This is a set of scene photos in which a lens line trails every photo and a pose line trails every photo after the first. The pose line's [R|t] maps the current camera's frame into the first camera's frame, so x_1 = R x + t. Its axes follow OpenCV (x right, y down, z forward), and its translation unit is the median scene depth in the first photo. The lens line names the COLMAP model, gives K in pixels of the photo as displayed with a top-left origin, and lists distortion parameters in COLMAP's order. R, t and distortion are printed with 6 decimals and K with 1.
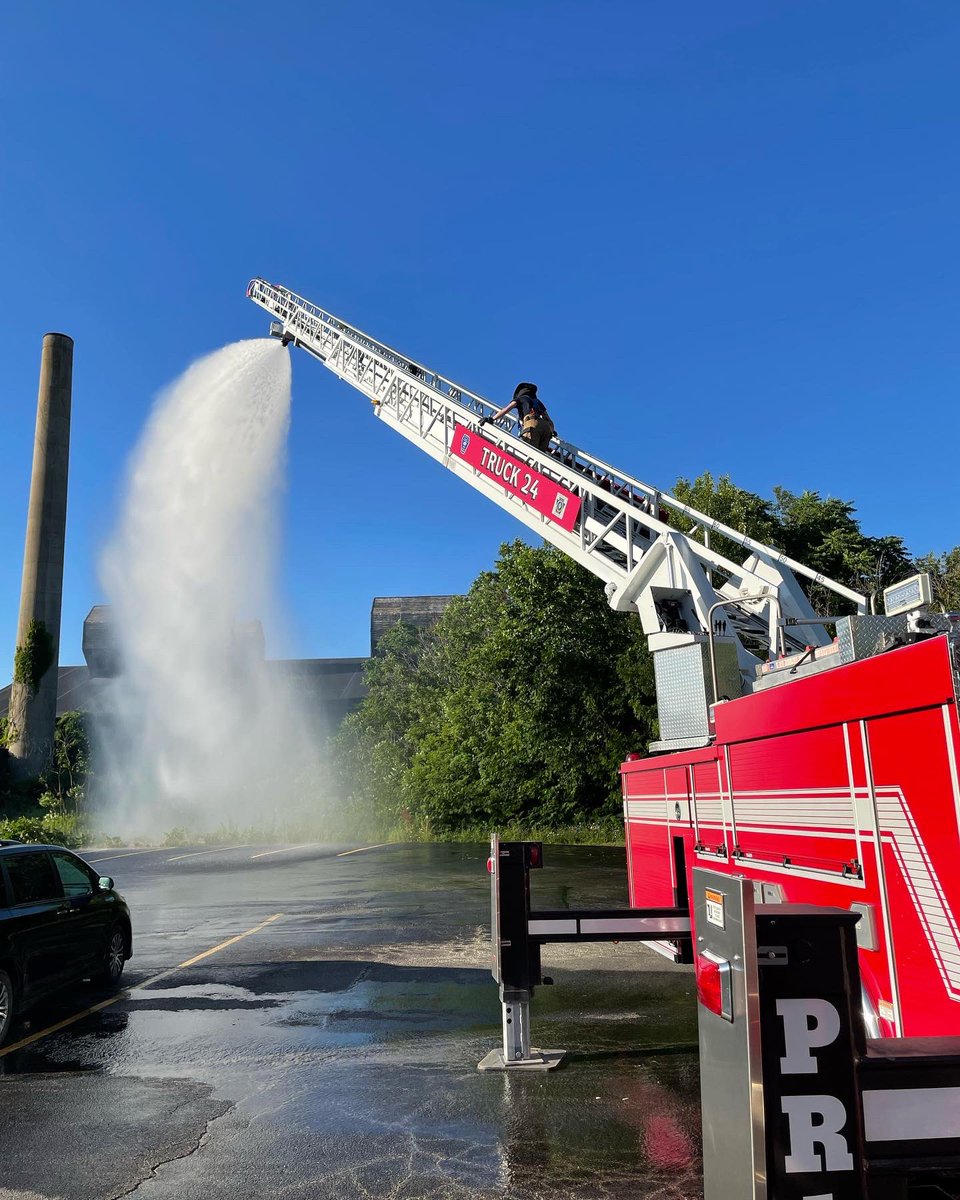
lens RADIAL K [[946.2, 0, 480.0], [0, 946.2, 600.0], [0, 0, 1]] dist [0.000972, -0.003211]
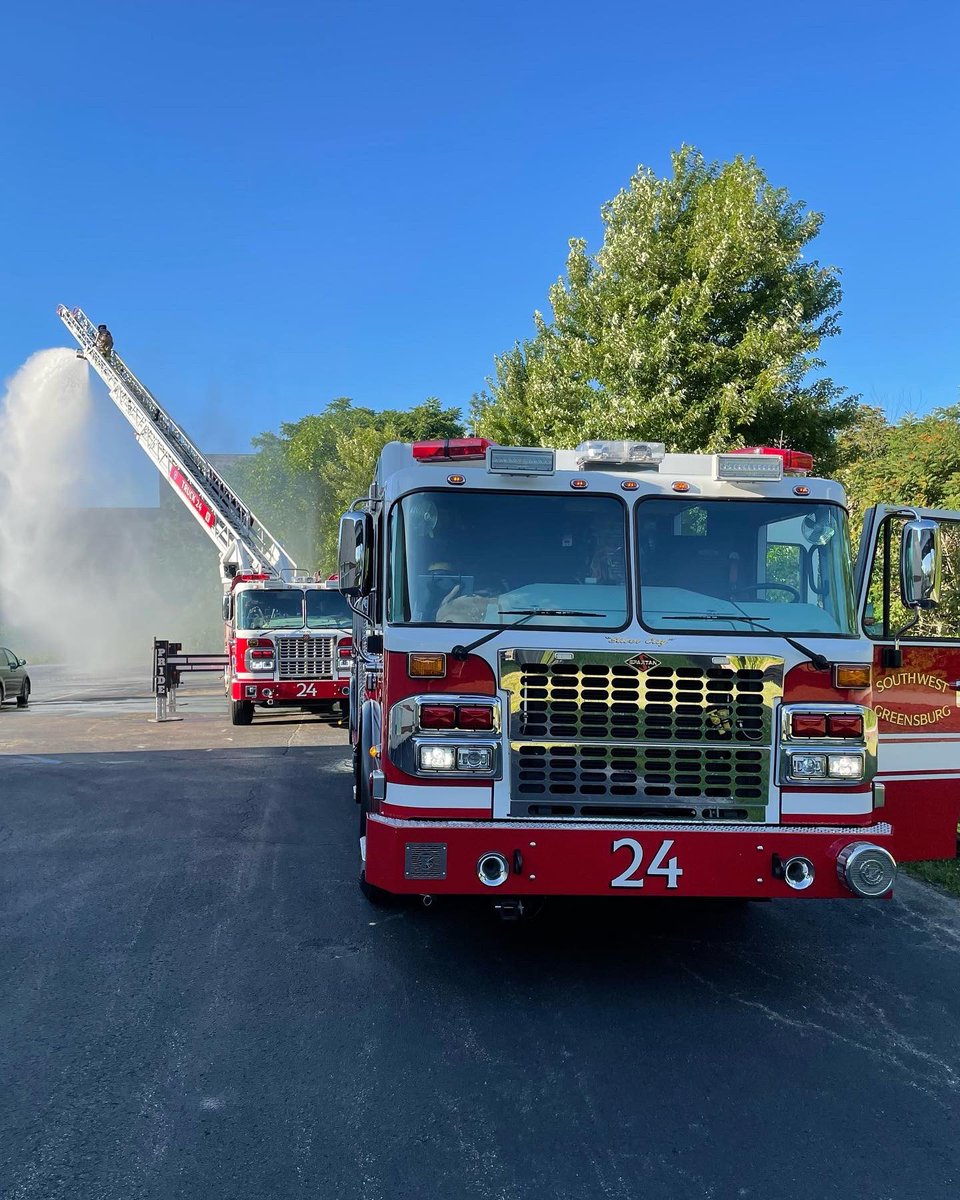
lens RADIAL K [[946.2, 0, 480.0], [0, 946.2, 600.0], [0, 0, 1]] dist [0.000972, -0.003211]
pose [[0.978480, 0.021081, 0.205262, 0.740511], [-0.055514, 0.984984, 0.163474, -0.877220], [-0.198733, -0.171351, 0.964958, -4.270238]]
